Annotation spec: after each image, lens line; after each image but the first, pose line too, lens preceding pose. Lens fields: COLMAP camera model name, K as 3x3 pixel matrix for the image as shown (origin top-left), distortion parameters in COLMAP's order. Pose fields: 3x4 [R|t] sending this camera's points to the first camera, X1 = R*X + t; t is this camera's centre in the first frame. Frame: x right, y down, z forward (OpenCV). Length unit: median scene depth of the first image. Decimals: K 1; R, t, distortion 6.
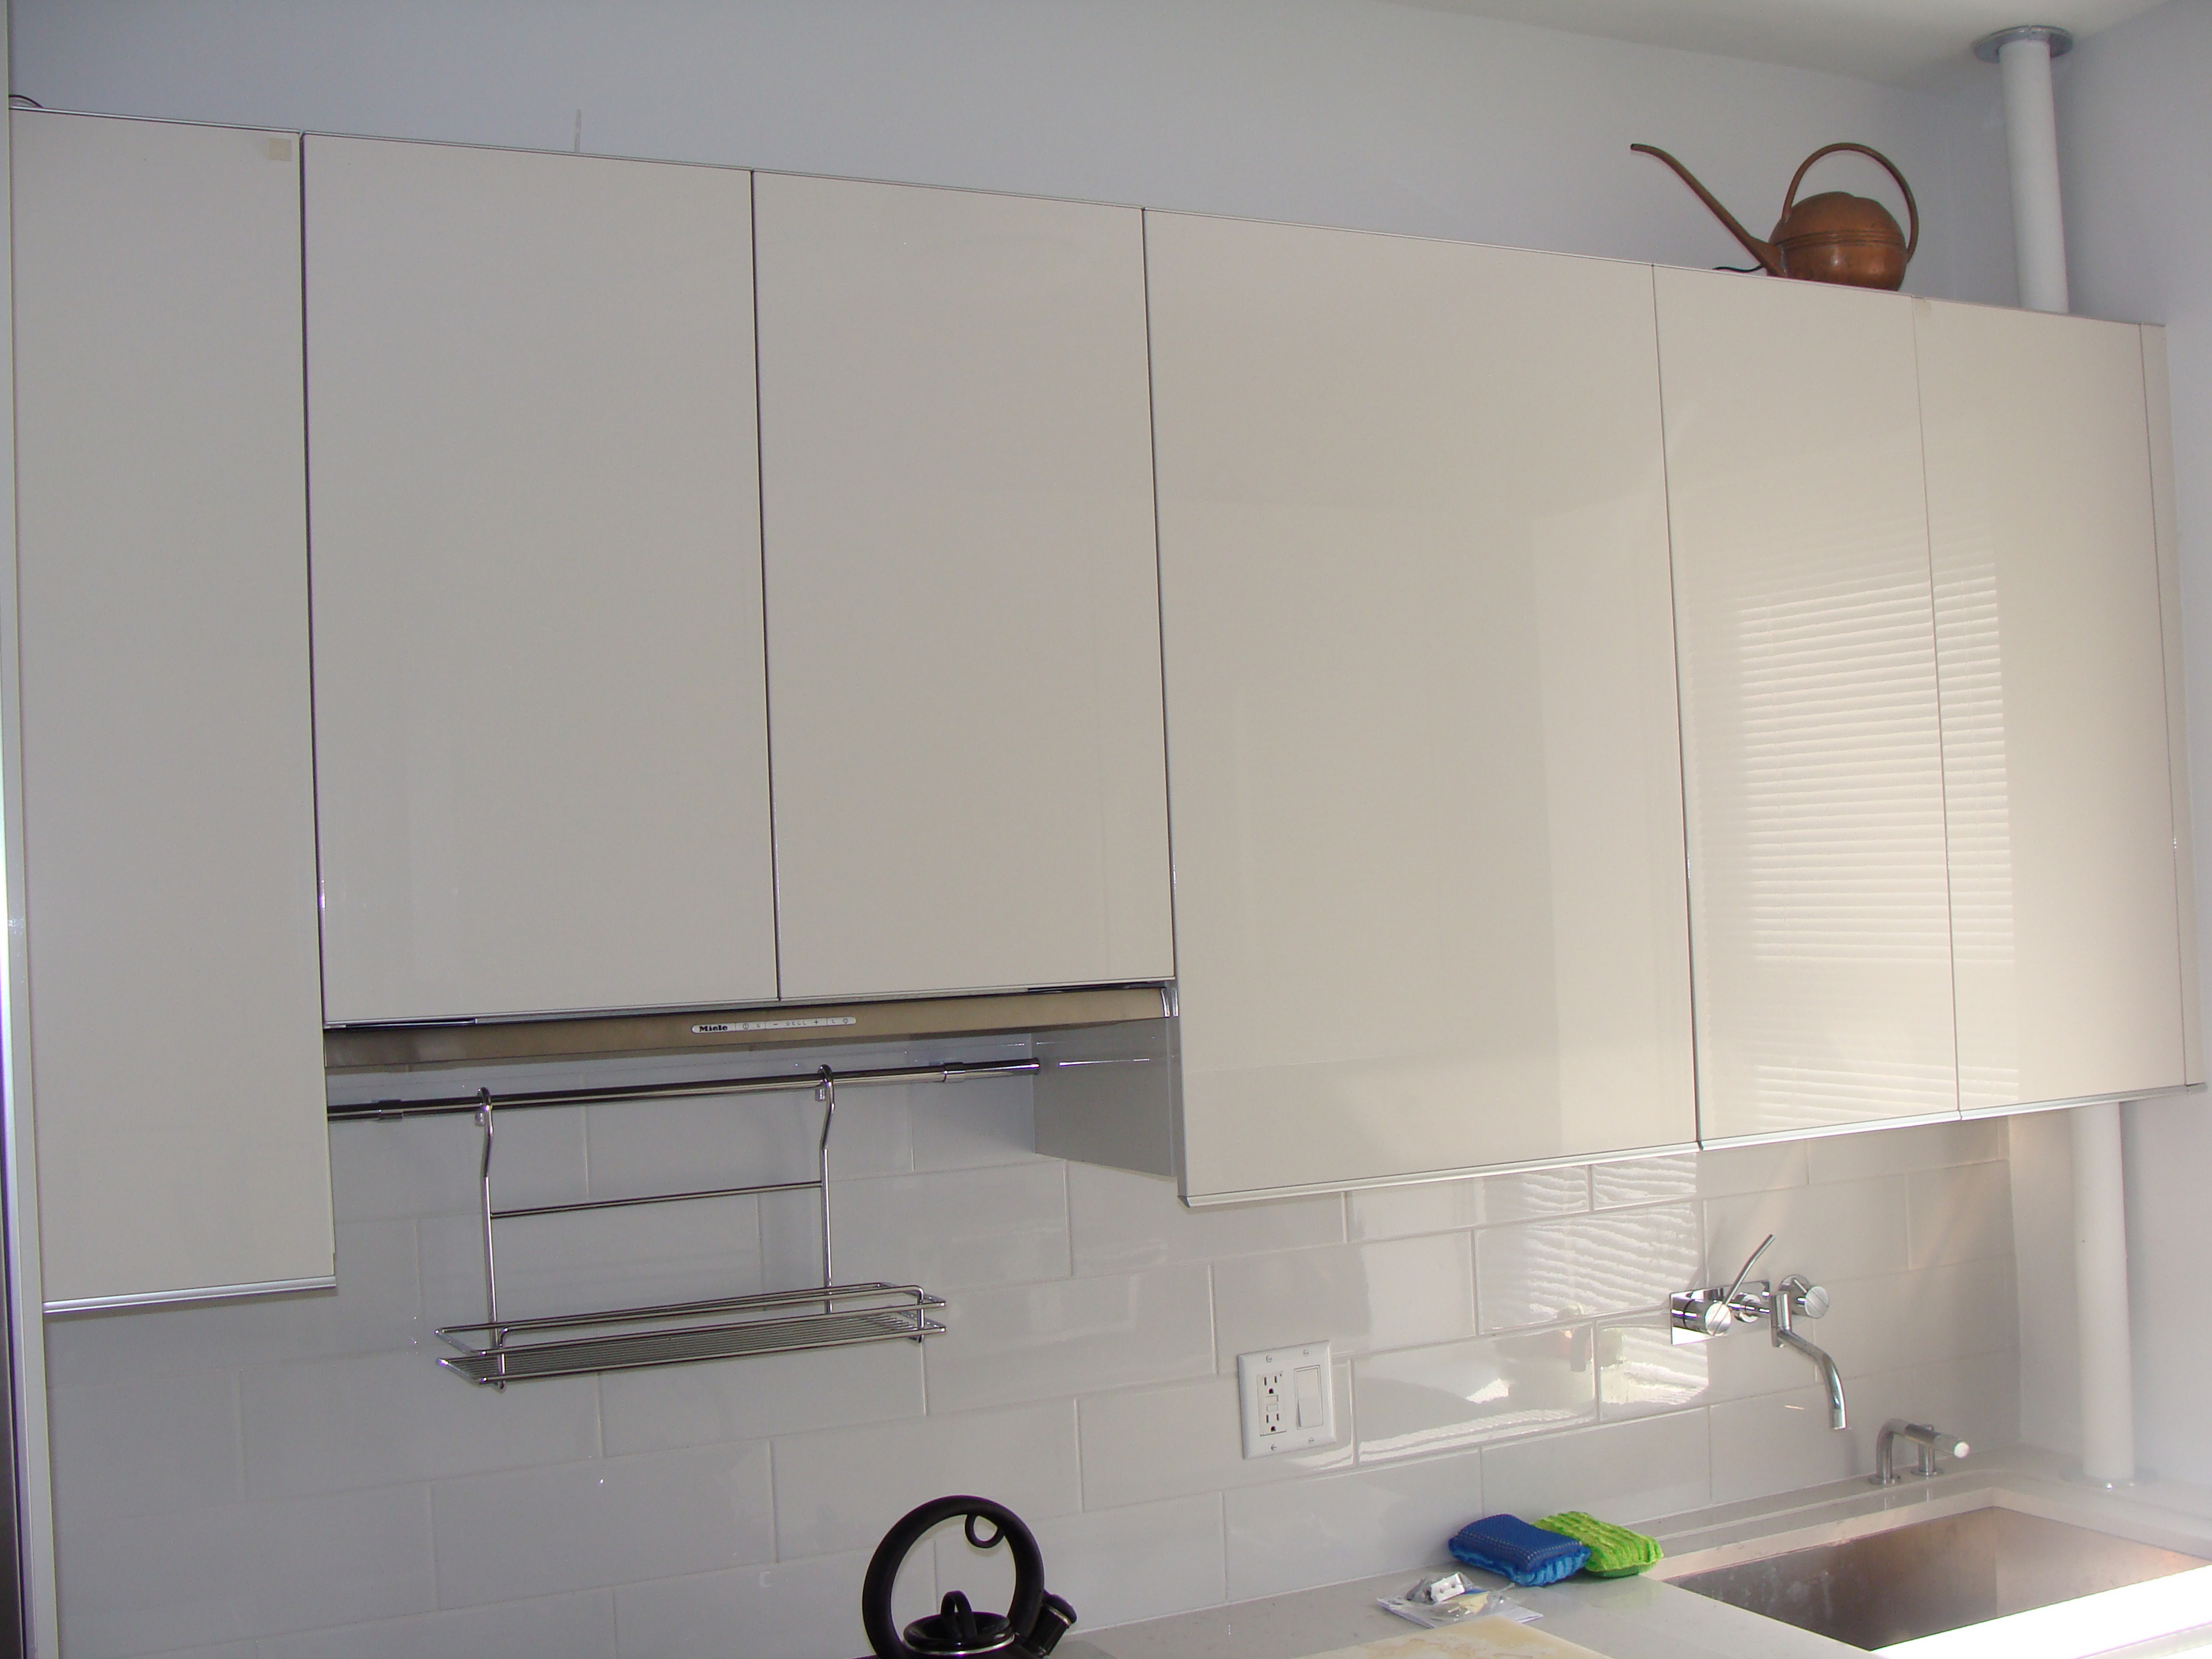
lens RADIAL K [[2549.4, 0, 1106.0], [0, 2549.4, 829.5], [0, 0, 1]] dist [-0.148736, 0.001661]
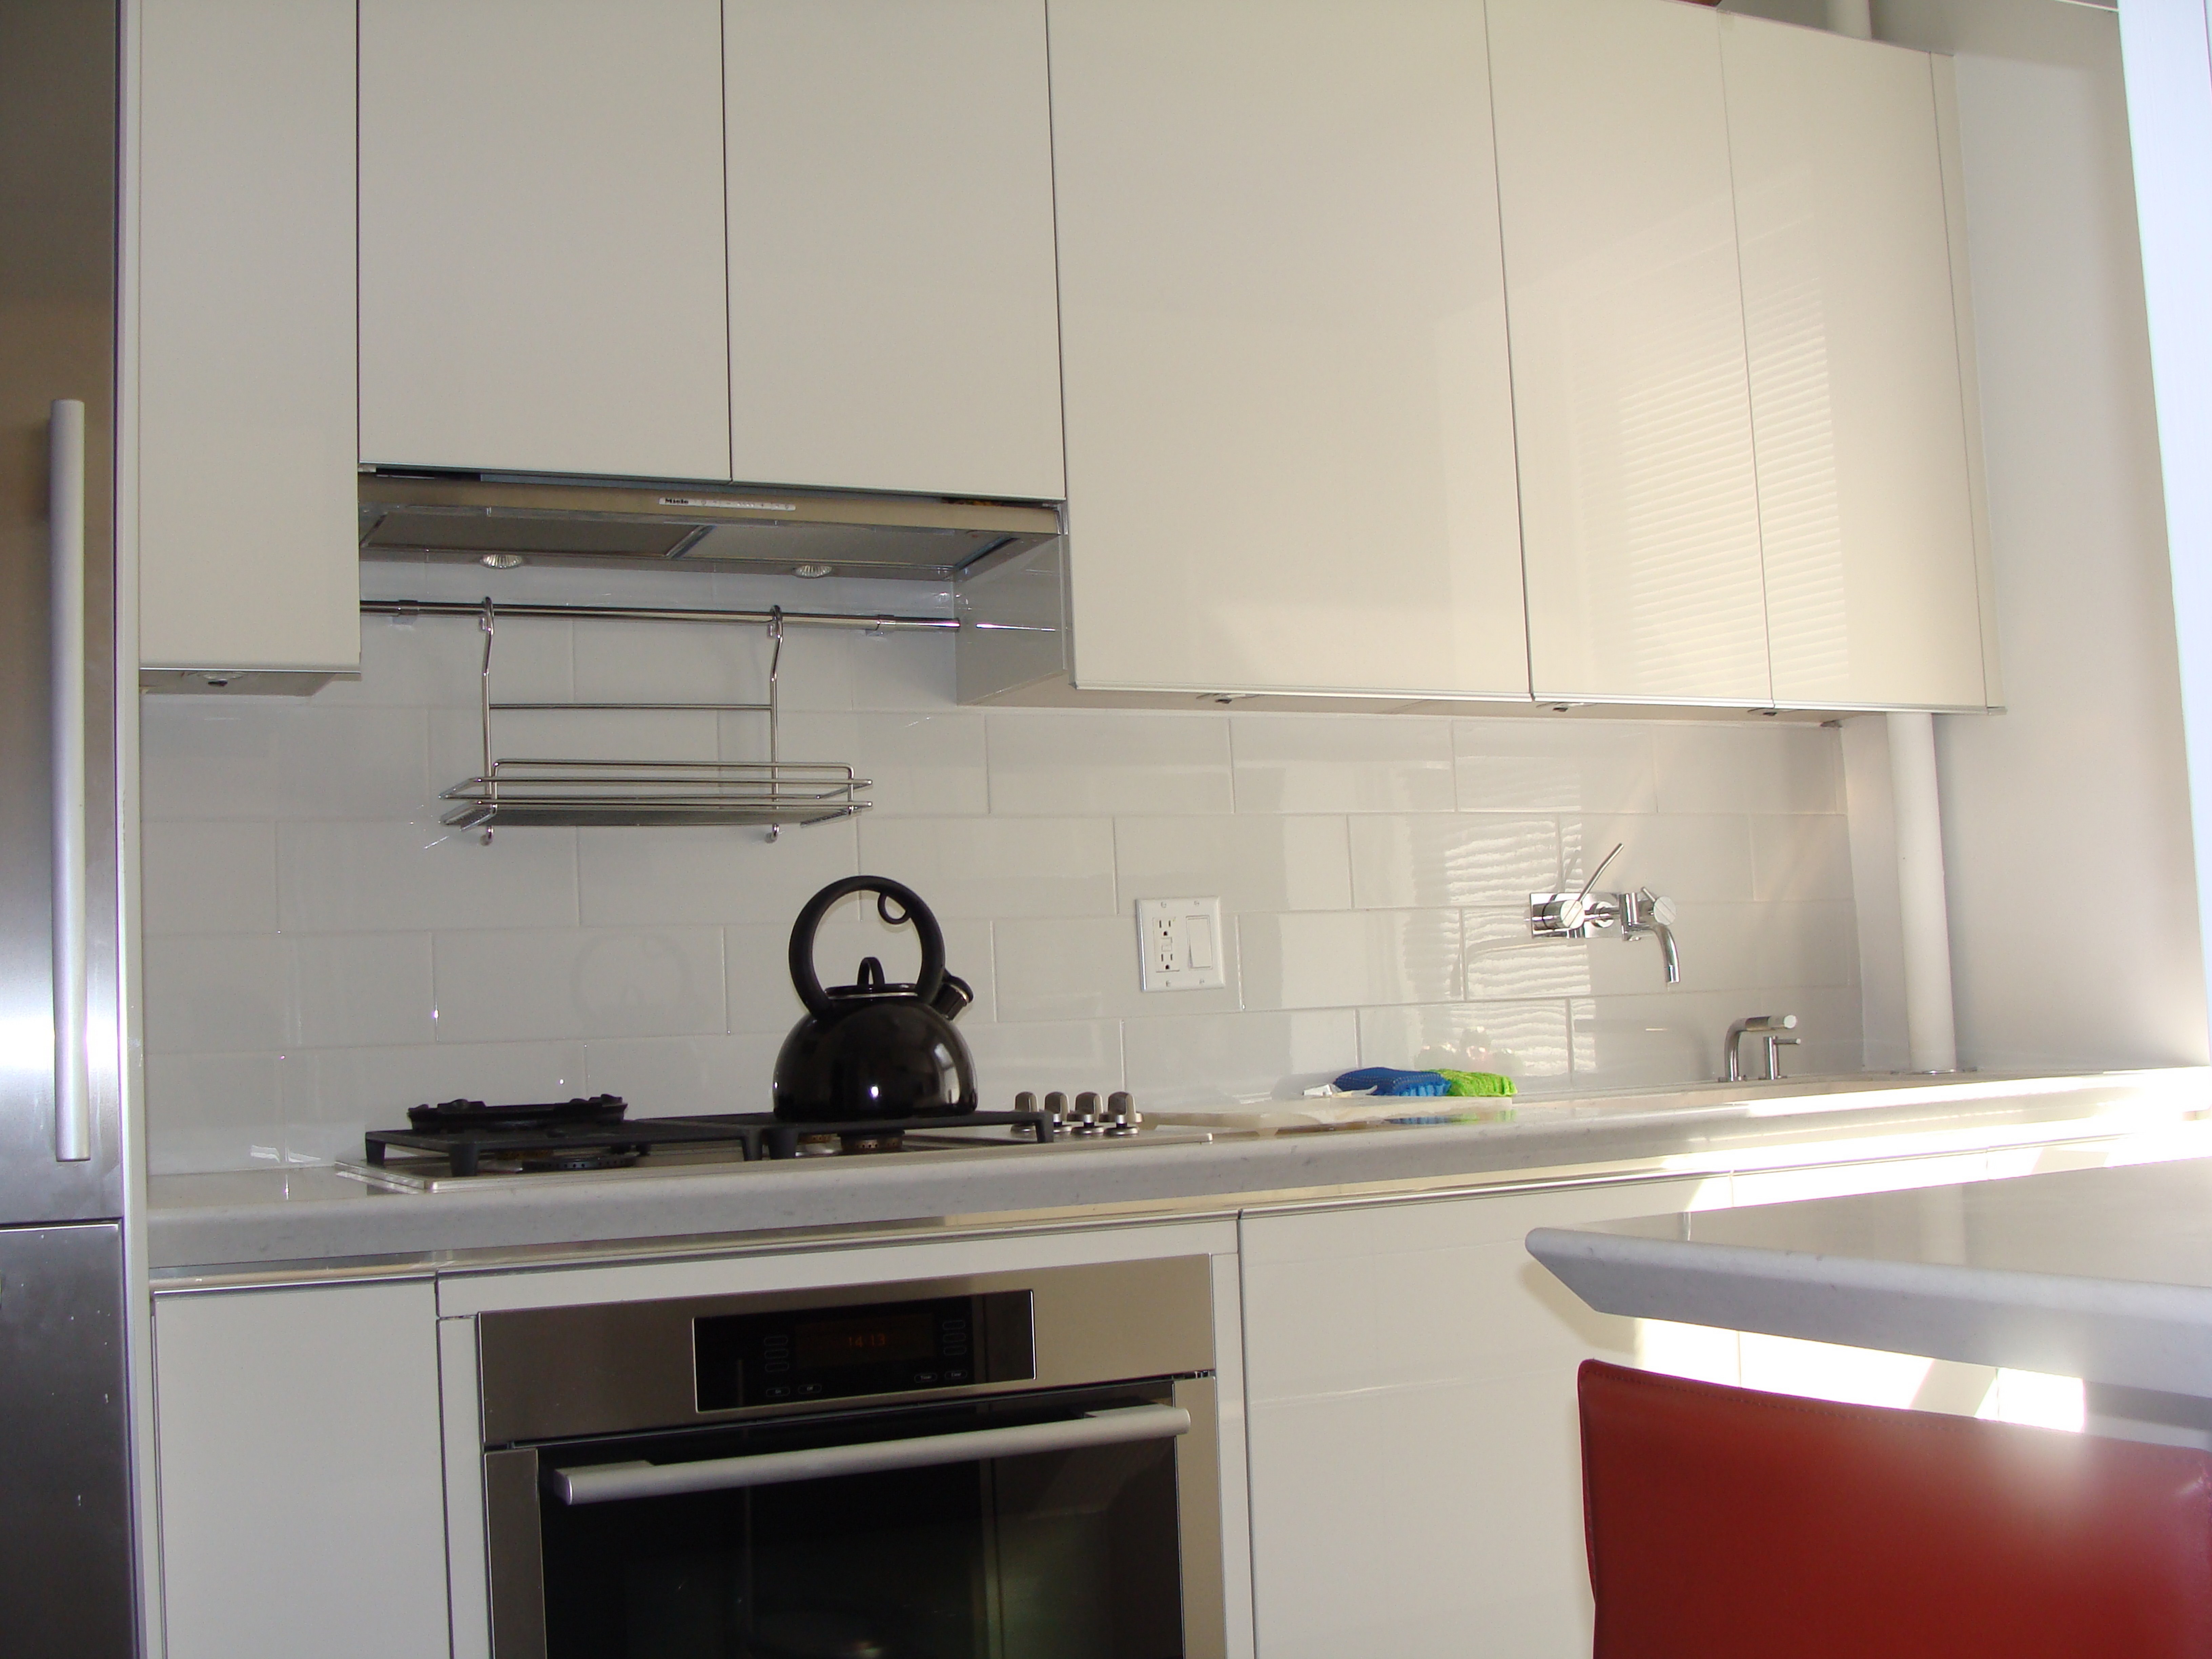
lens RADIAL K [[2545.7, 0, 1045.2], [0, 2545.7, 757.5], [0, 0, 1]] dist [-0.175494, 0.331599]
pose [[0.999555, -0.001530, -0.029776, 0.047715], [-0.000883, 0.996726, -0.080851, 0.248251], [0.029802, 0.080842, 0.996281, -0.159462]]
